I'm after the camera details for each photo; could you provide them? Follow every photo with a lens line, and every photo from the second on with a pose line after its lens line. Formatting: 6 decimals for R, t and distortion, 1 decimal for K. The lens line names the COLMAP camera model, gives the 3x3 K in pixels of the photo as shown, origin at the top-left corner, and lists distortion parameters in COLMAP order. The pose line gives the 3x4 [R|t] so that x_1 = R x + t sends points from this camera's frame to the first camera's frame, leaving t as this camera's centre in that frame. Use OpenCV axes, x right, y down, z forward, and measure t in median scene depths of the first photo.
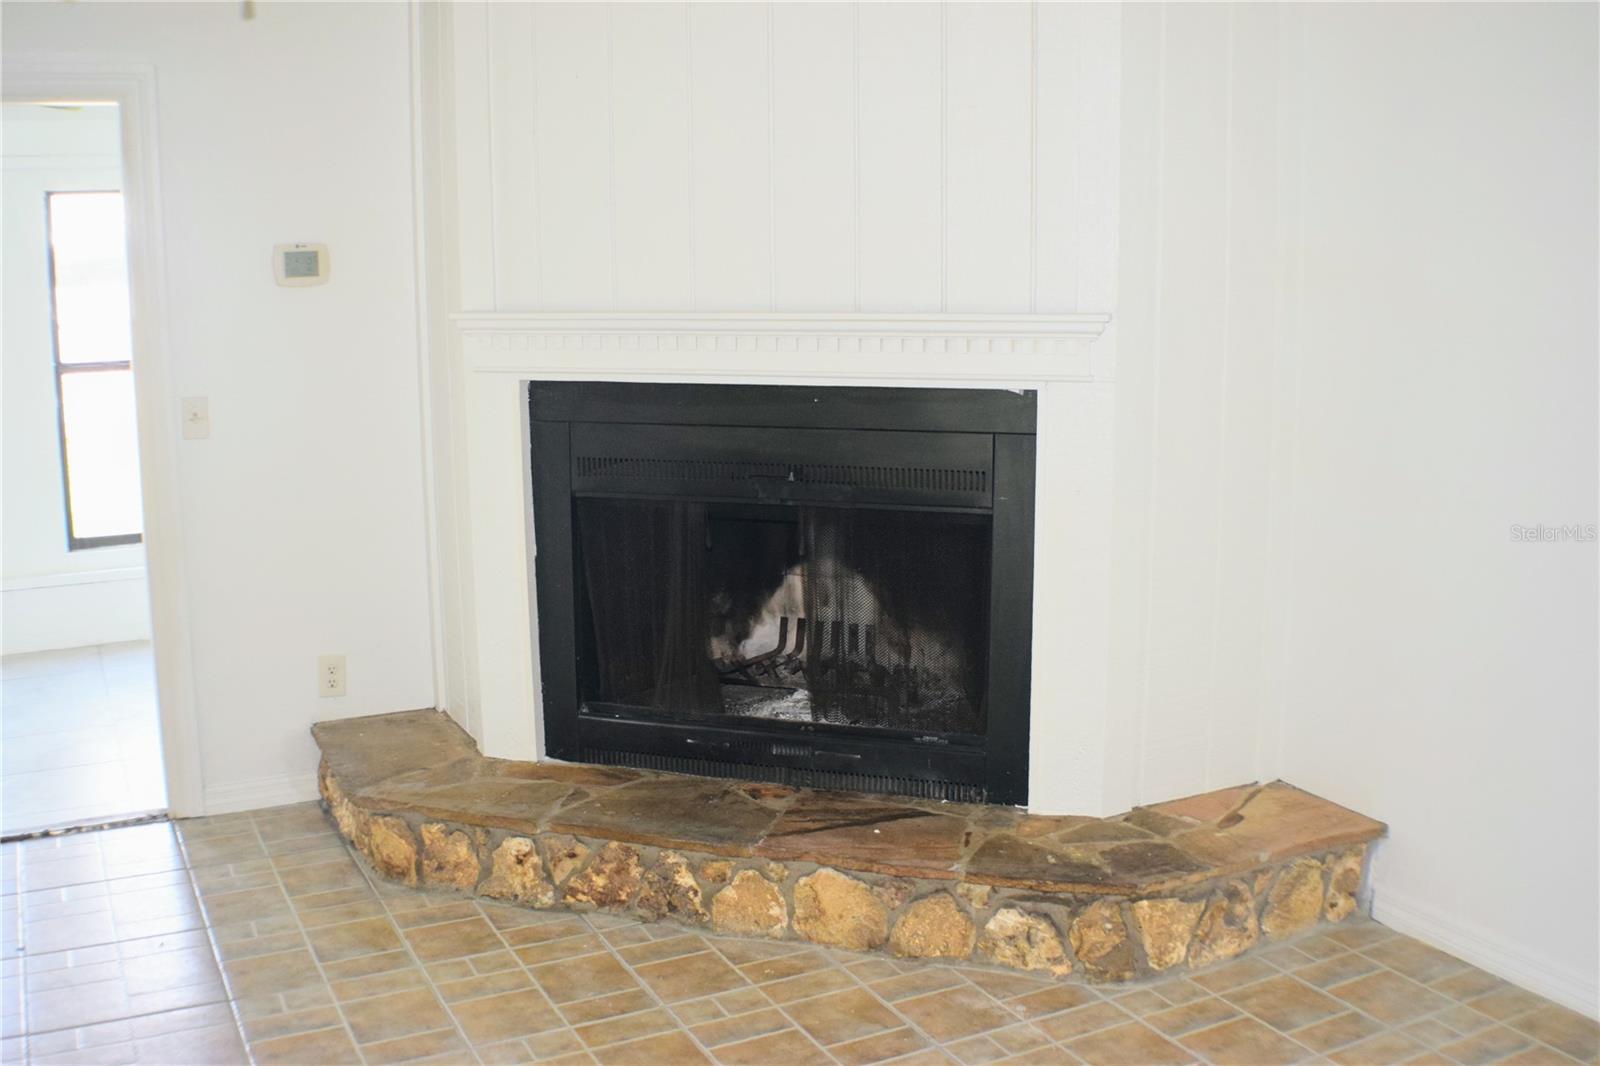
lens RADIAL K [[1602.4, 0, 800.0], [0, 1602.4, 533.0], [0, 0, 1]] dist [-0.188528, 0.129303]
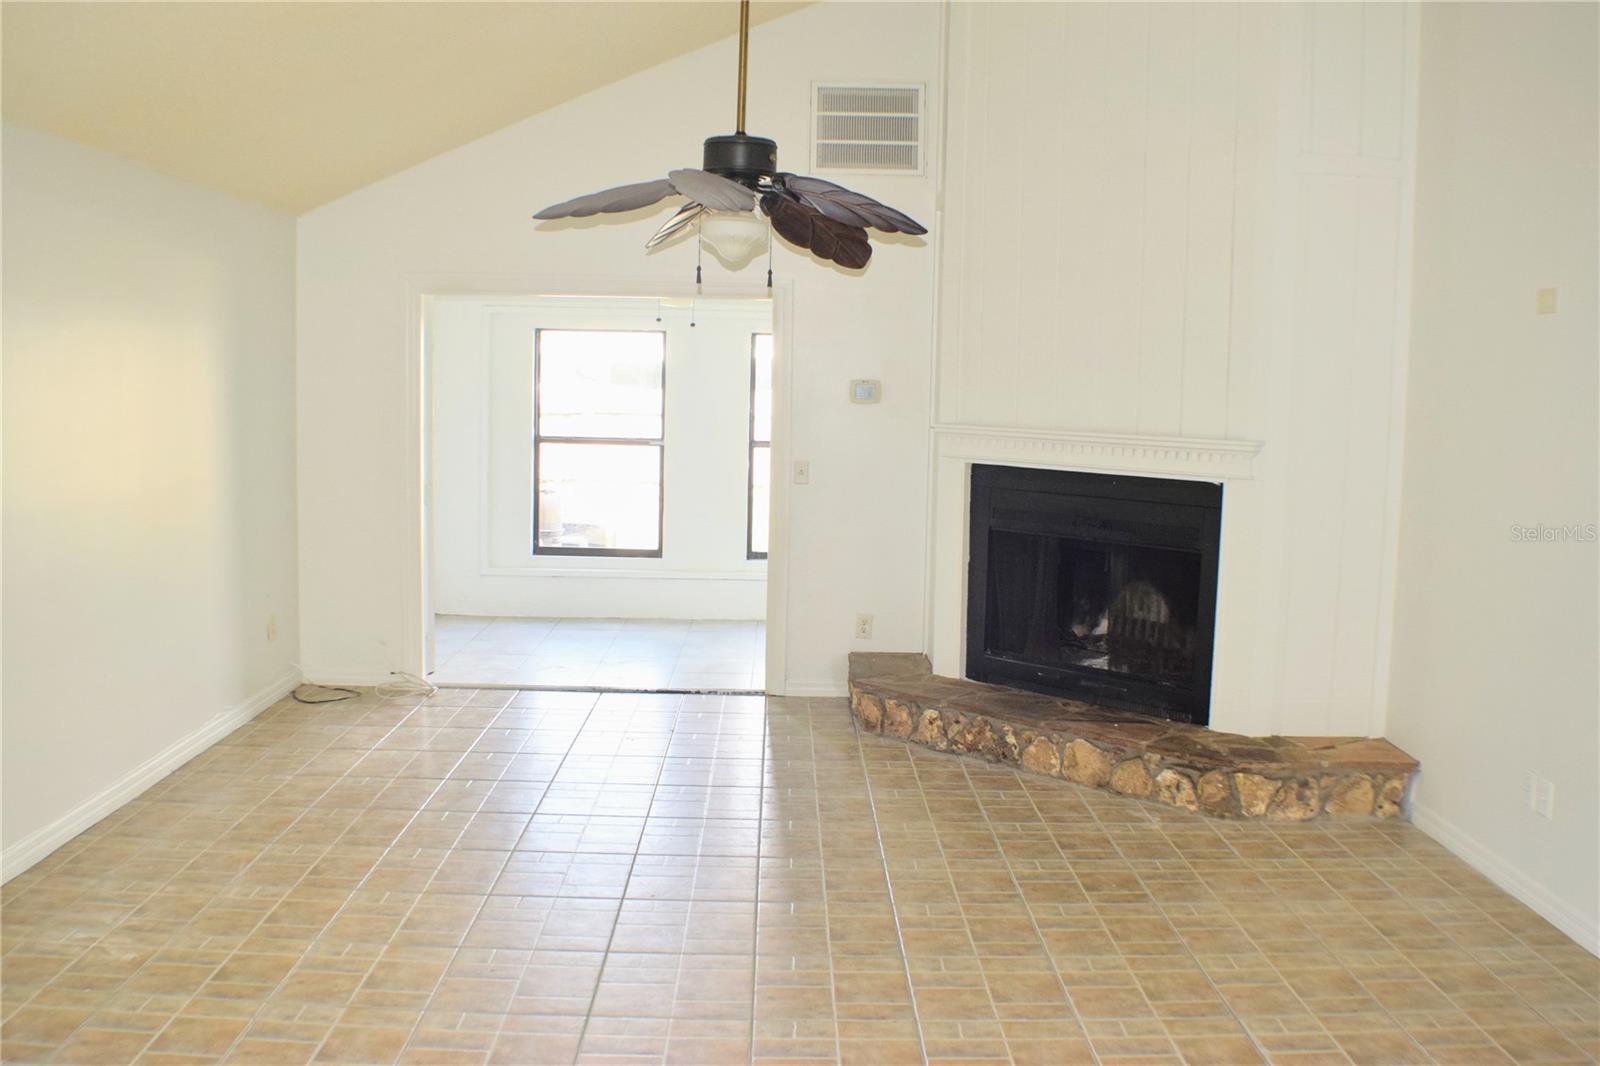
lens RADIAL K [[1861.4, 0, 800.0], [0, 1861.4, 533.0], [0, 0, 1]] dist [-0.001517, 0.002370]
pose [[0.891415, 0.074838, -0.446966, 0.645332], [-0.109220, 0.992677, -0.051615, 0.120608], [0.439830, 0.094828, 0.893061, -1.026033]]
